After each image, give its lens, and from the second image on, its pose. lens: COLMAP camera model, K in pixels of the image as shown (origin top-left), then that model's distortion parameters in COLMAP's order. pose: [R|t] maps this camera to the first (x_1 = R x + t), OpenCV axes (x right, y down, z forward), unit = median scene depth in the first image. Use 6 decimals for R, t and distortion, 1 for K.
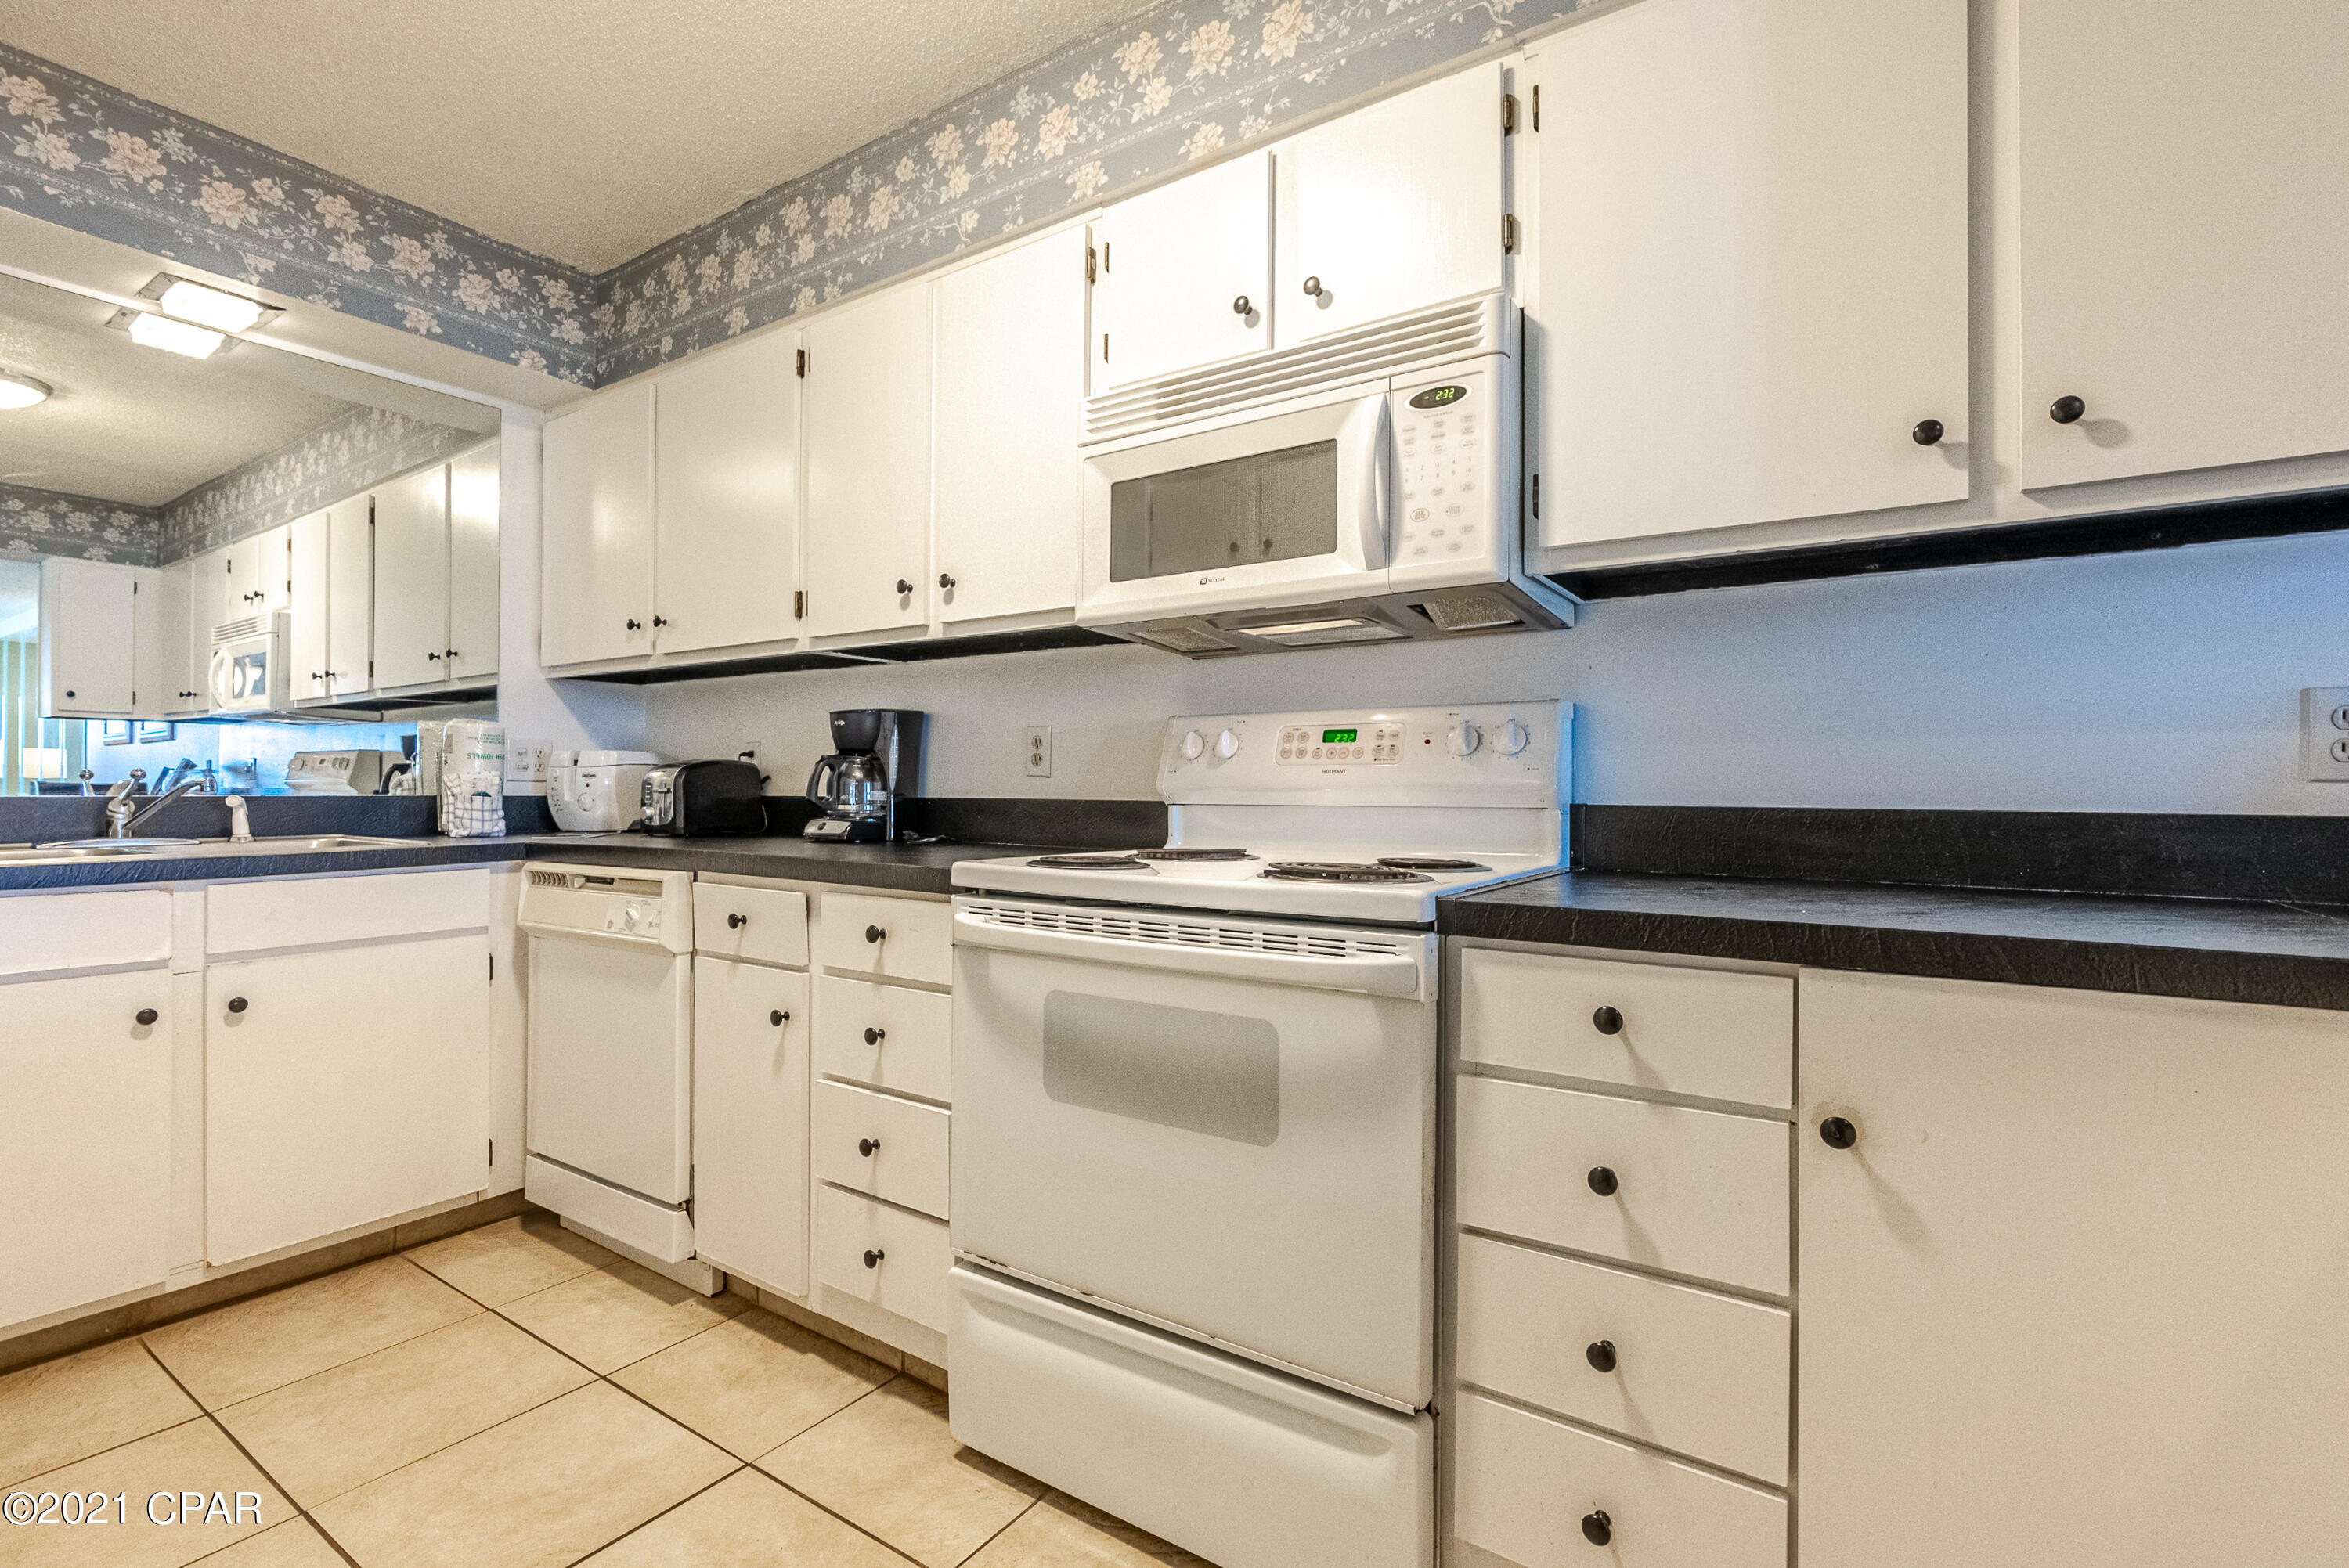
lens RADIAL K [[1067.9, 0, 1182.9], [0, 1067.9, 781.5], [0, 0, 1]] dist [-0.006516, 0.000168]
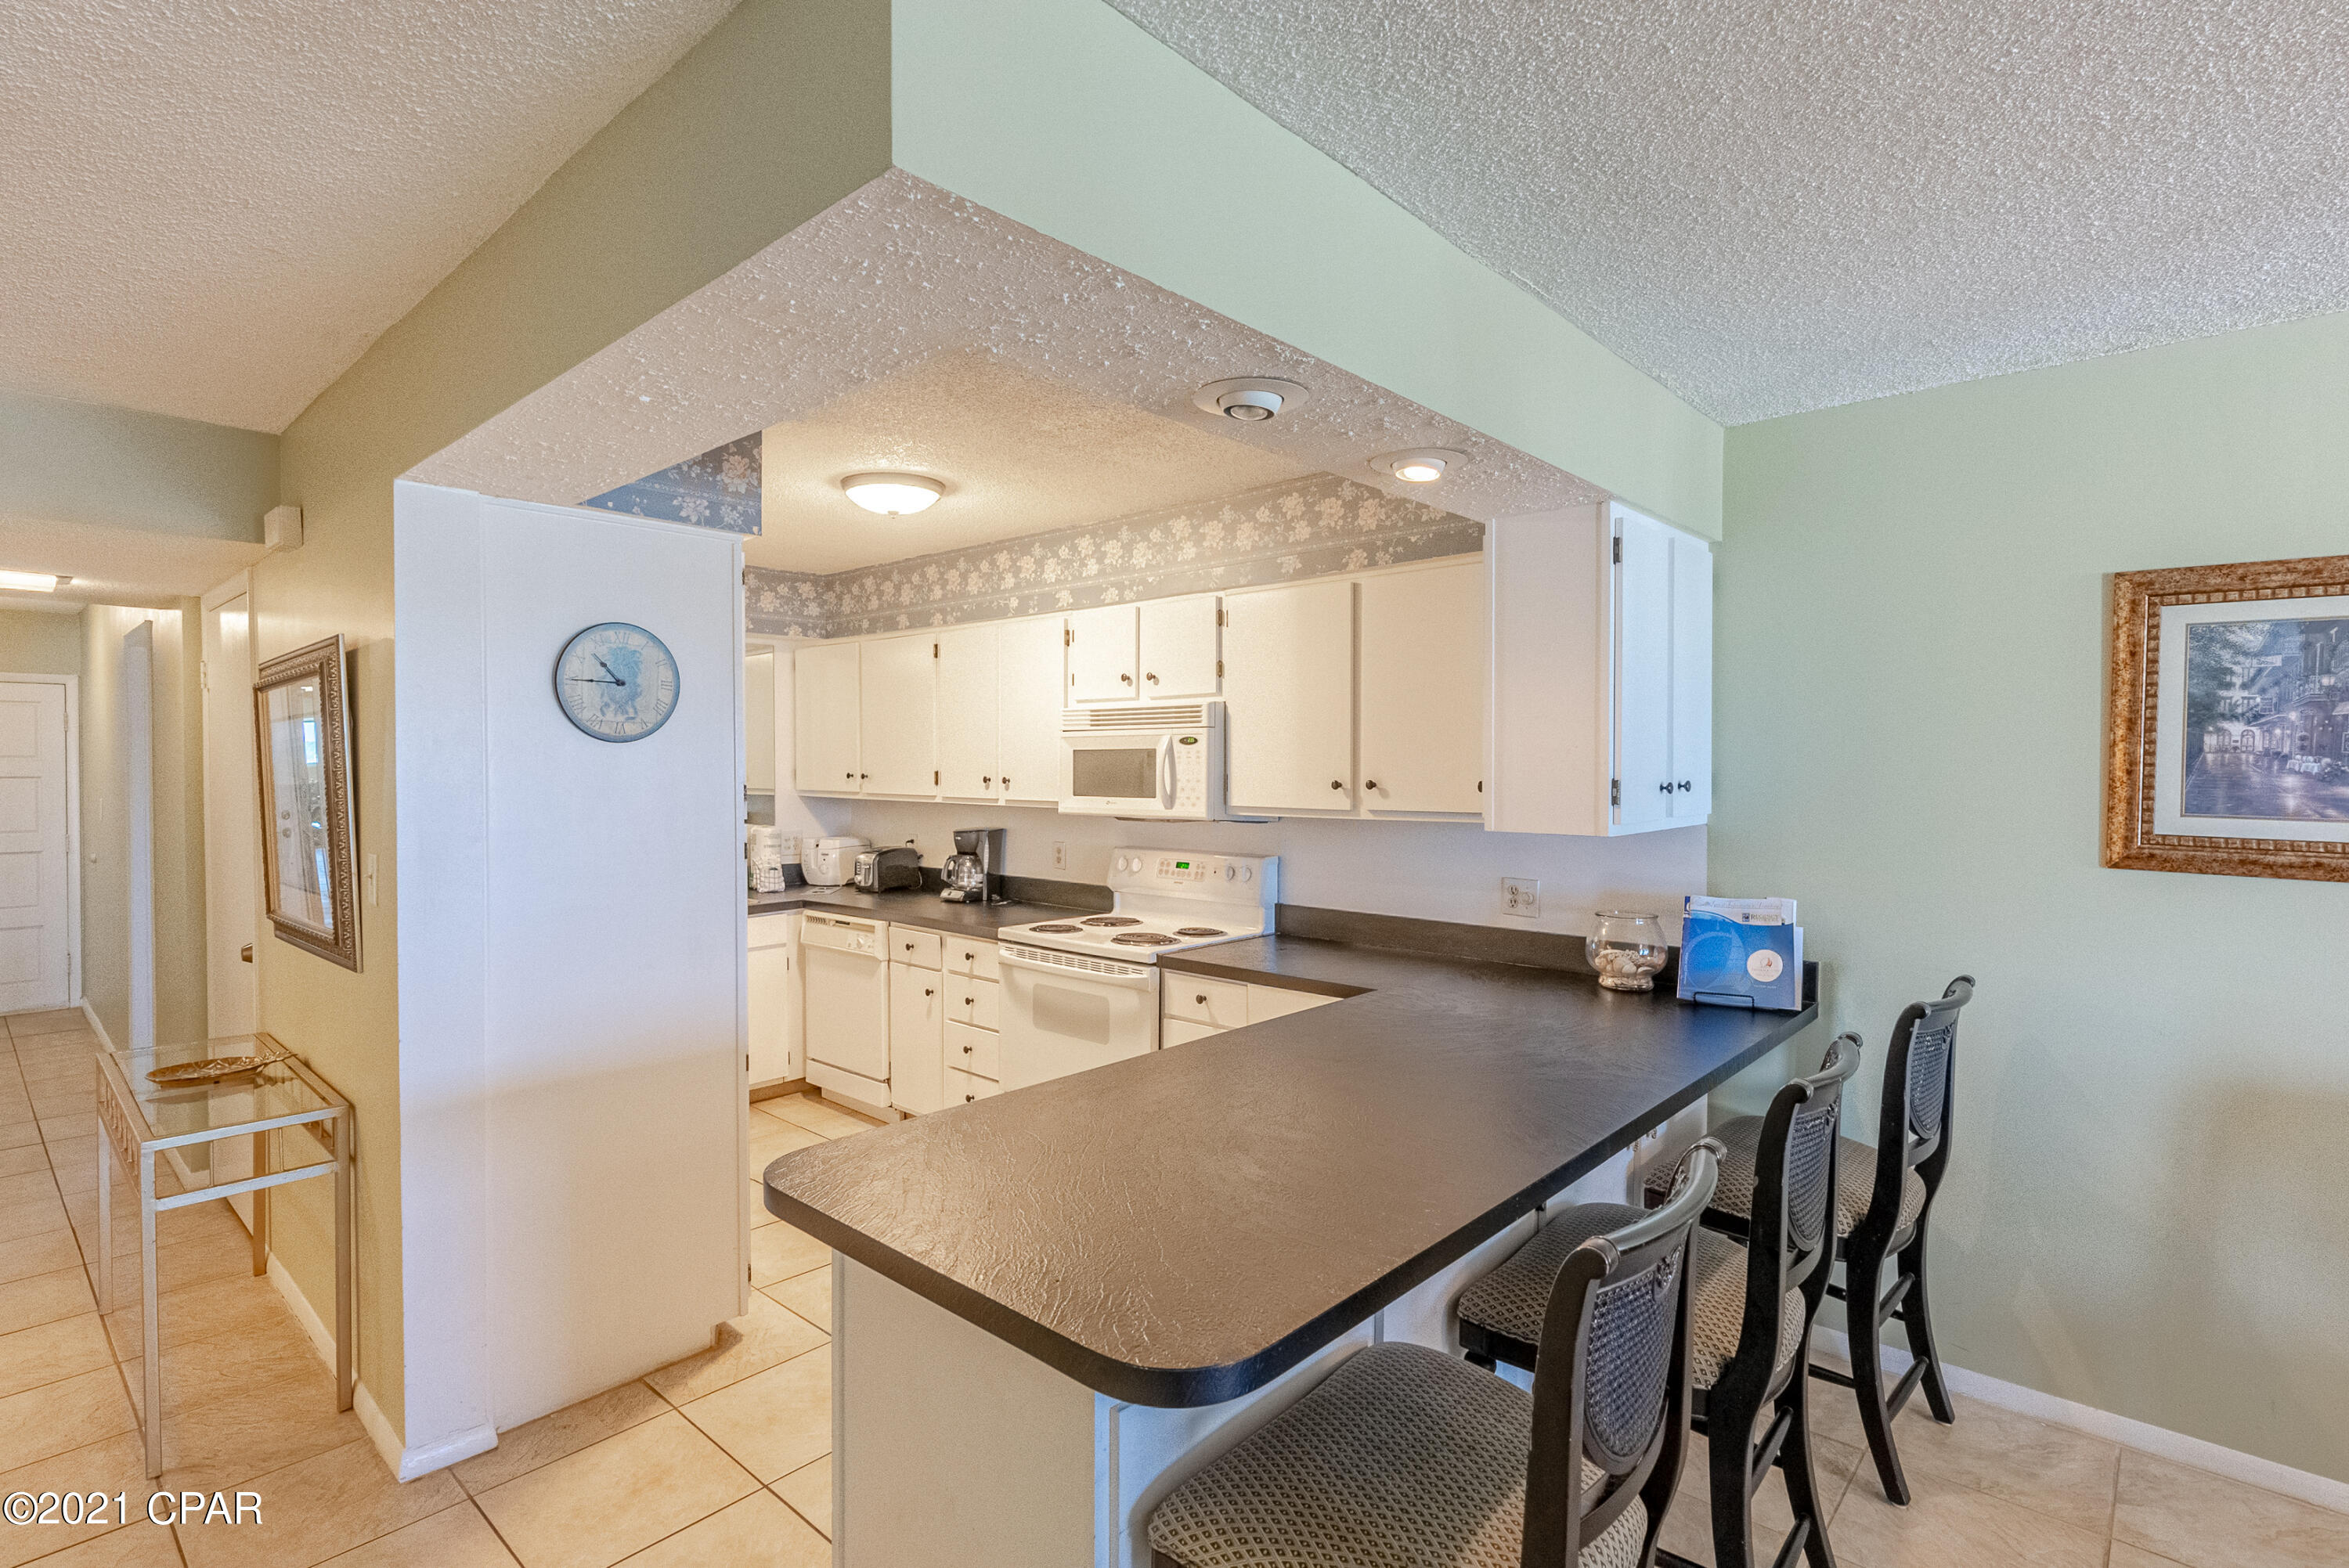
lens RADIAL K [[1138.7, 0, 1182.0], [0, 1138.7, 780.3], [0, 0, 1]] dist [-0.004555, 0.000472]
pose [[0.989703, -0.003476, -0.143095, 0.478814], [0.006959, 0.999691, 0.023845, -0.270001], [0.142968, -0.024595, 0.989422, -1.245888]]
